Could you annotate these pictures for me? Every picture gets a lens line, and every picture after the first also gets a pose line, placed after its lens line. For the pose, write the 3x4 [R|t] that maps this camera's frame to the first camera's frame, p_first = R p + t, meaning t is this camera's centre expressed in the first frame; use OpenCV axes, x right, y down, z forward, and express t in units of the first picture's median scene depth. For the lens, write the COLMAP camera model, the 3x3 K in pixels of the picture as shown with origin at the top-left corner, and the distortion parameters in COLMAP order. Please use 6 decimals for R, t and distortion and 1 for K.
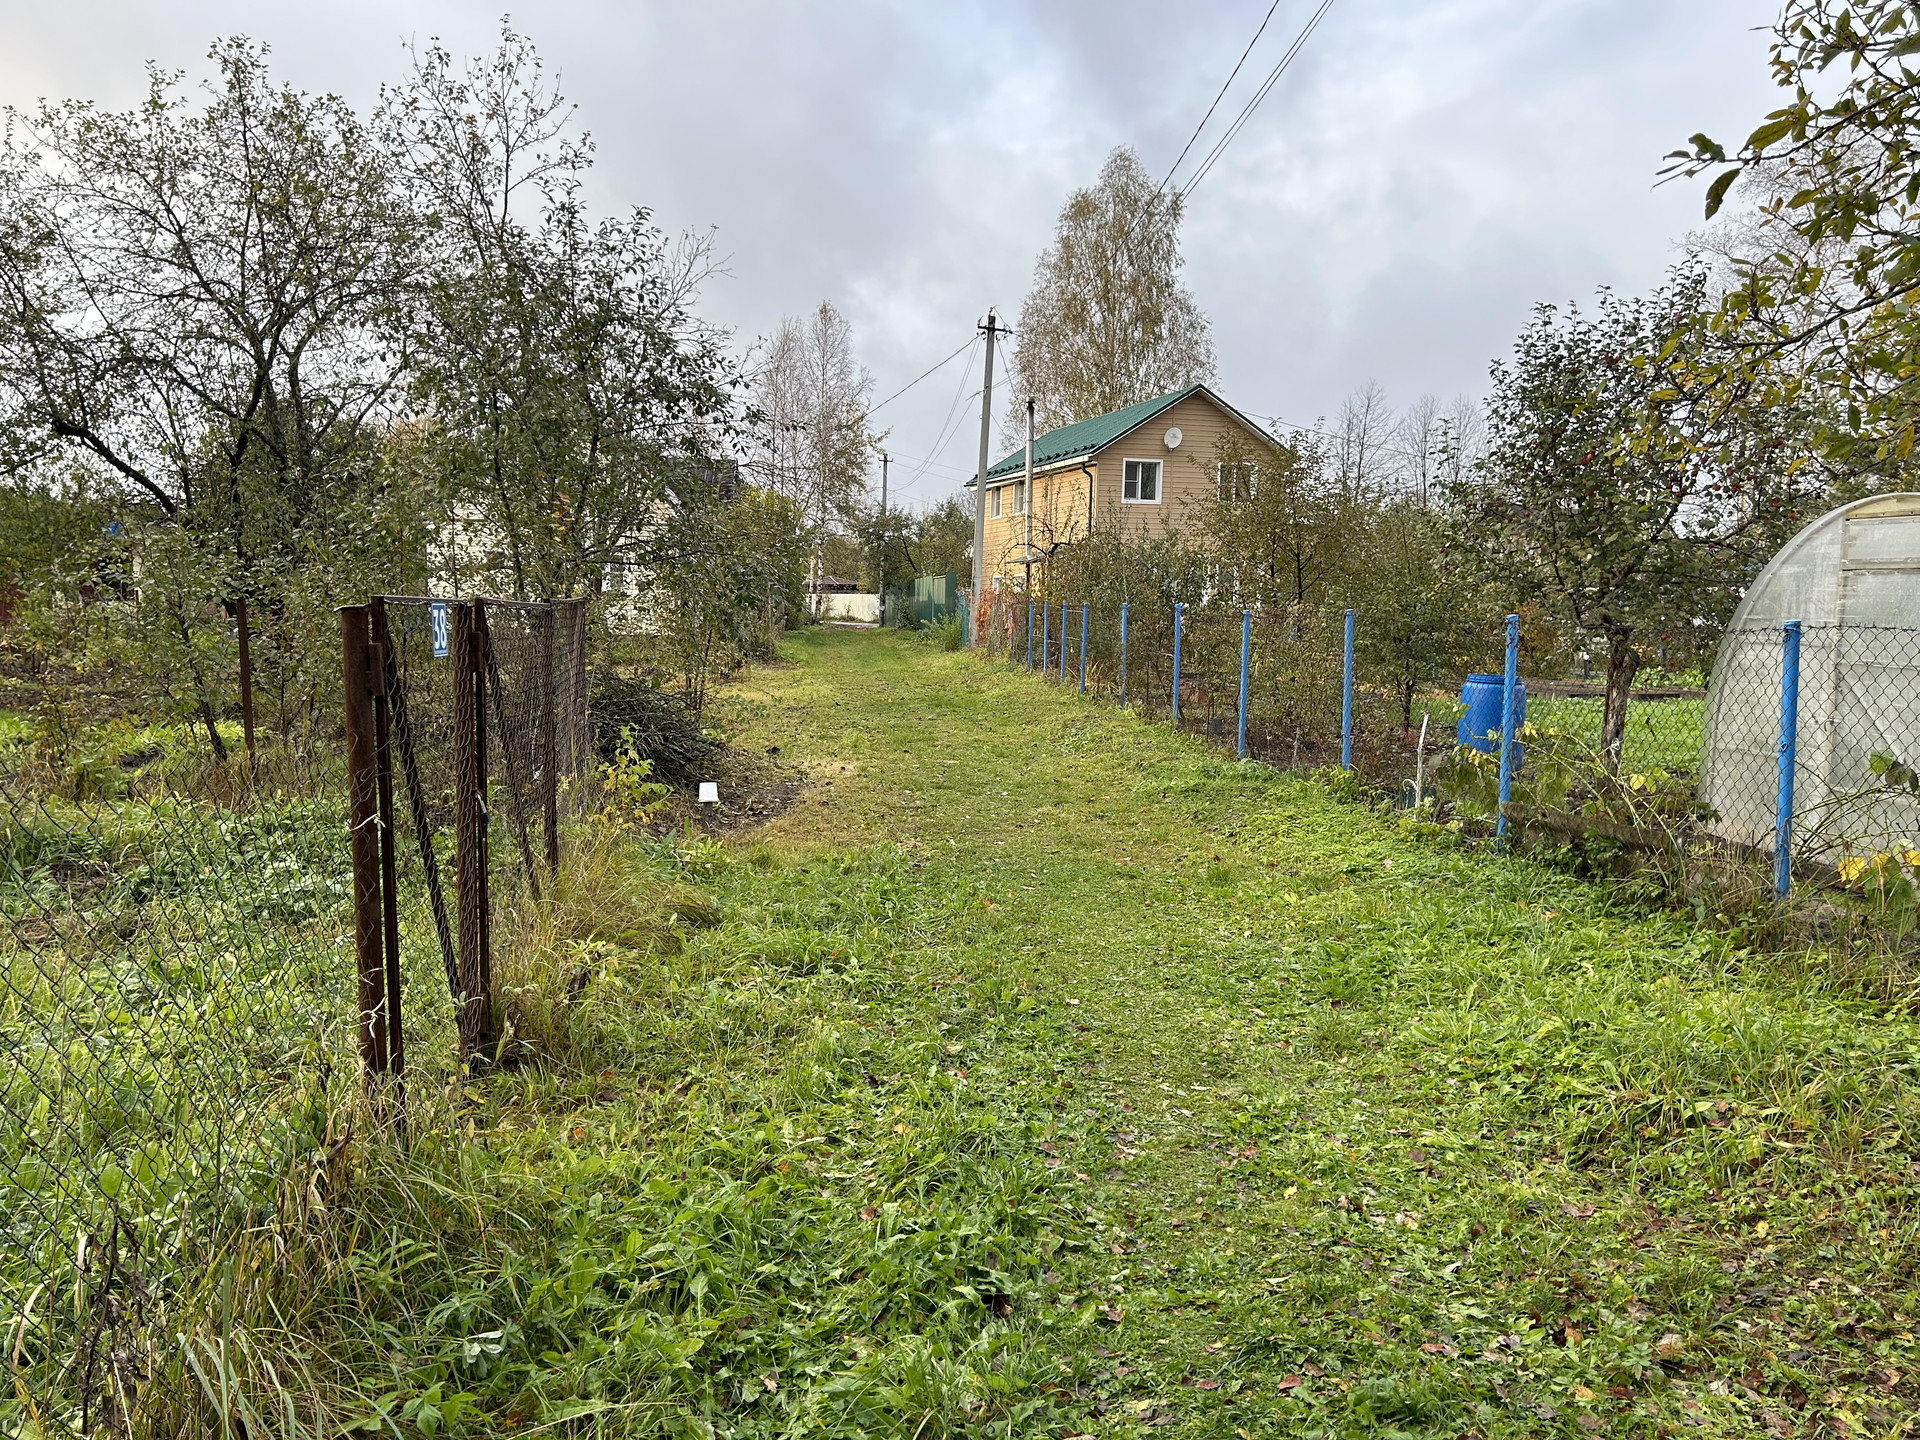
lens RADIAL K [[1456.0, 0, 965.7], [0, 1456.0, 719.5], [0, 0, 1]] dist [0.074911, -0.074679]
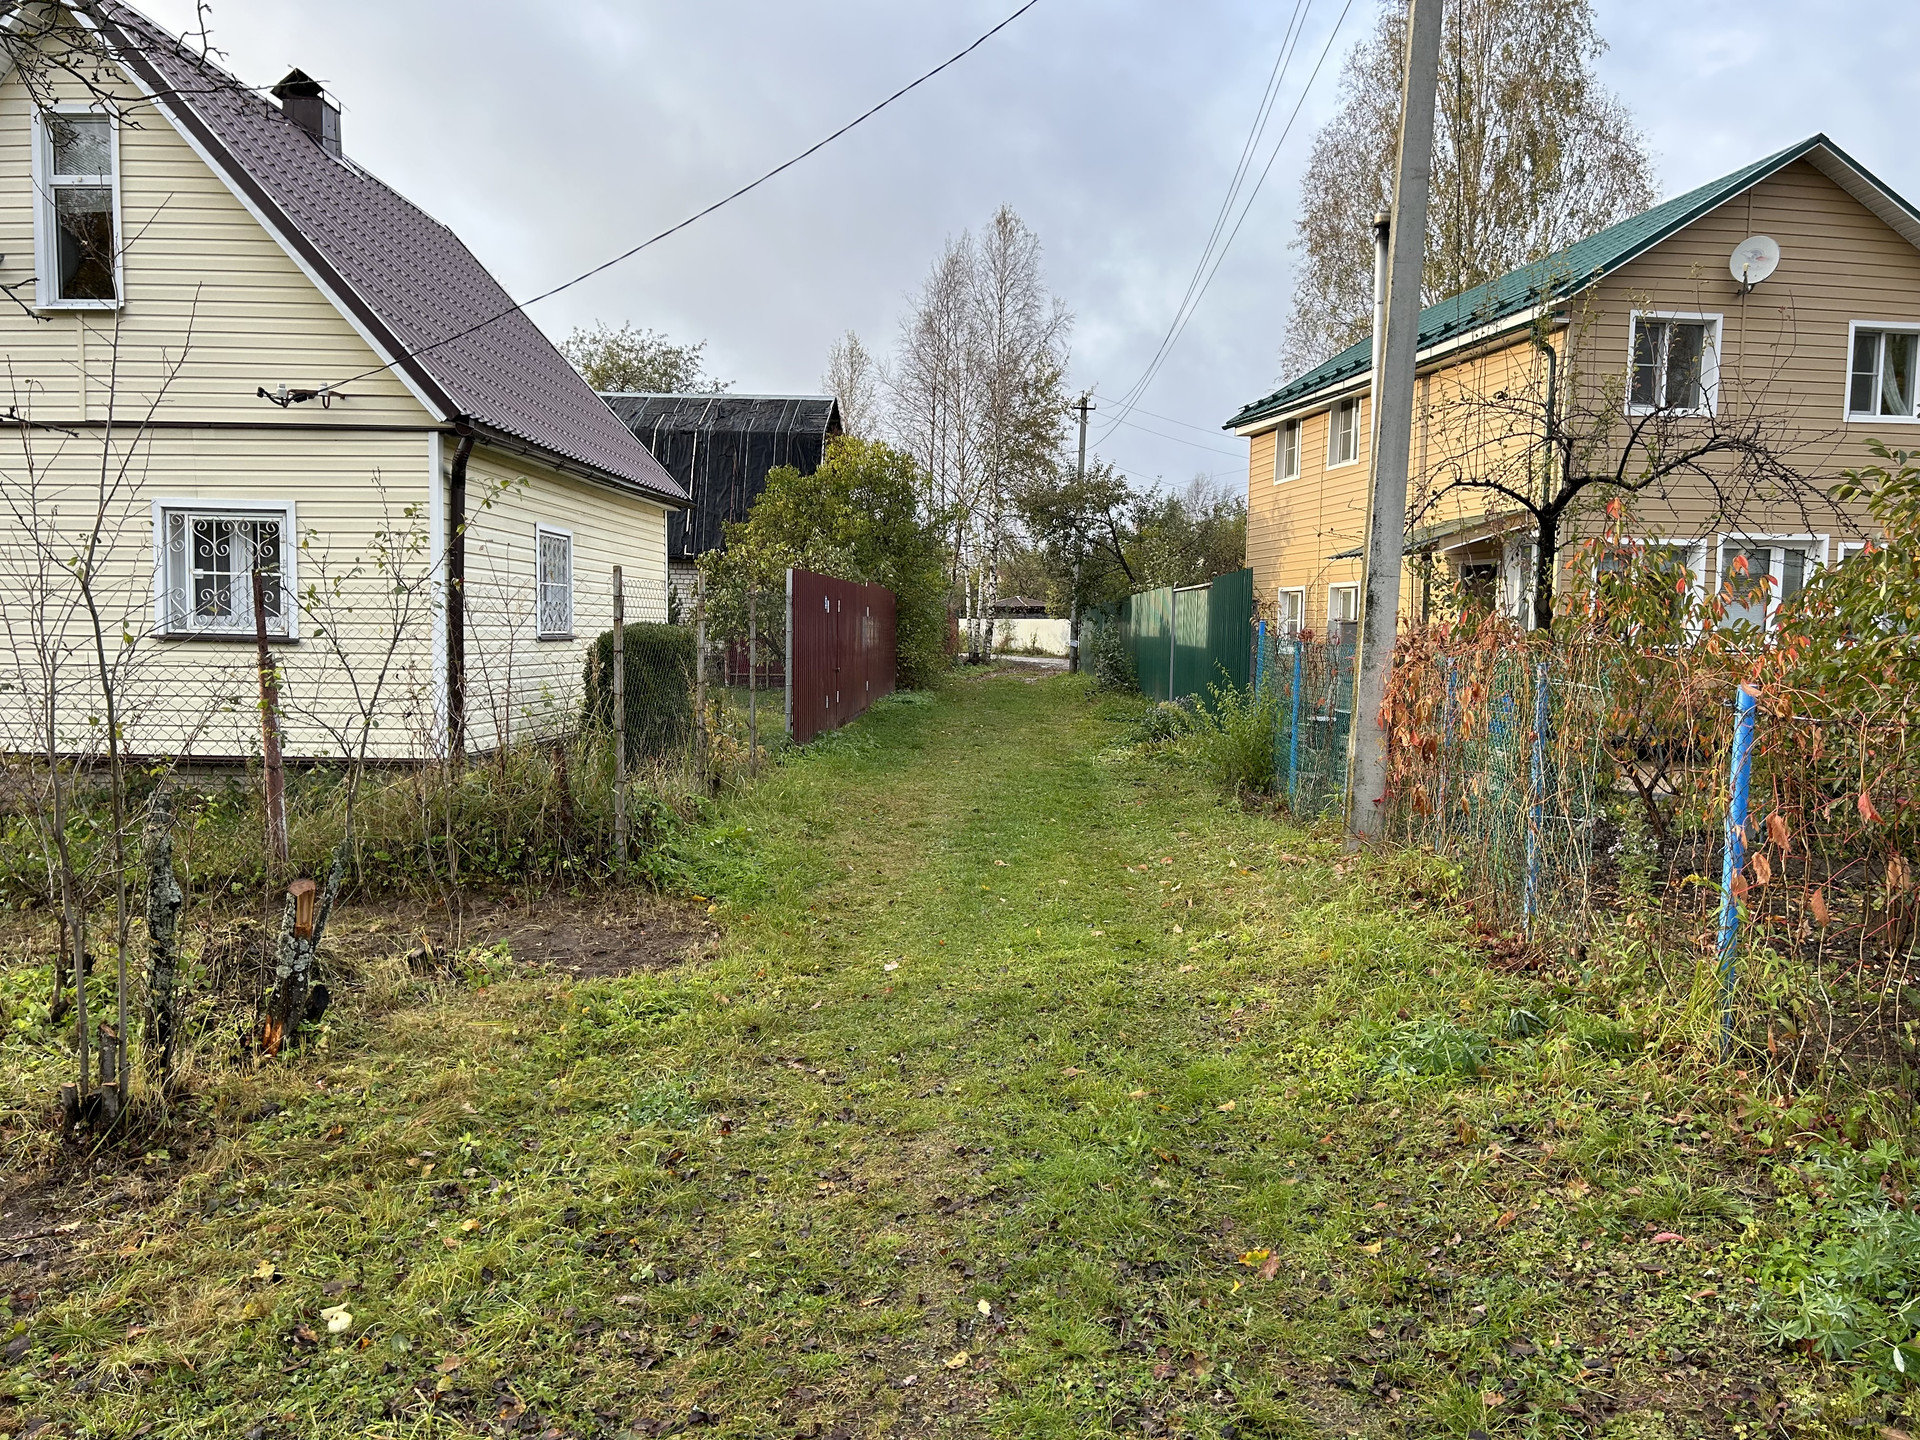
lens RADIAL K [[1456.0, 0, 959.6], [0, 1456.0, 730.7], [0, 0, 1]] dist [0.074911, -0.074679]
pose [[0.989927, 0.013360, -0.140946, -0.018062], [-0.014499, 0.999870, -0.007063, -0.034658], [0.140833, 0.009035, 0.989992, 0.385220]]
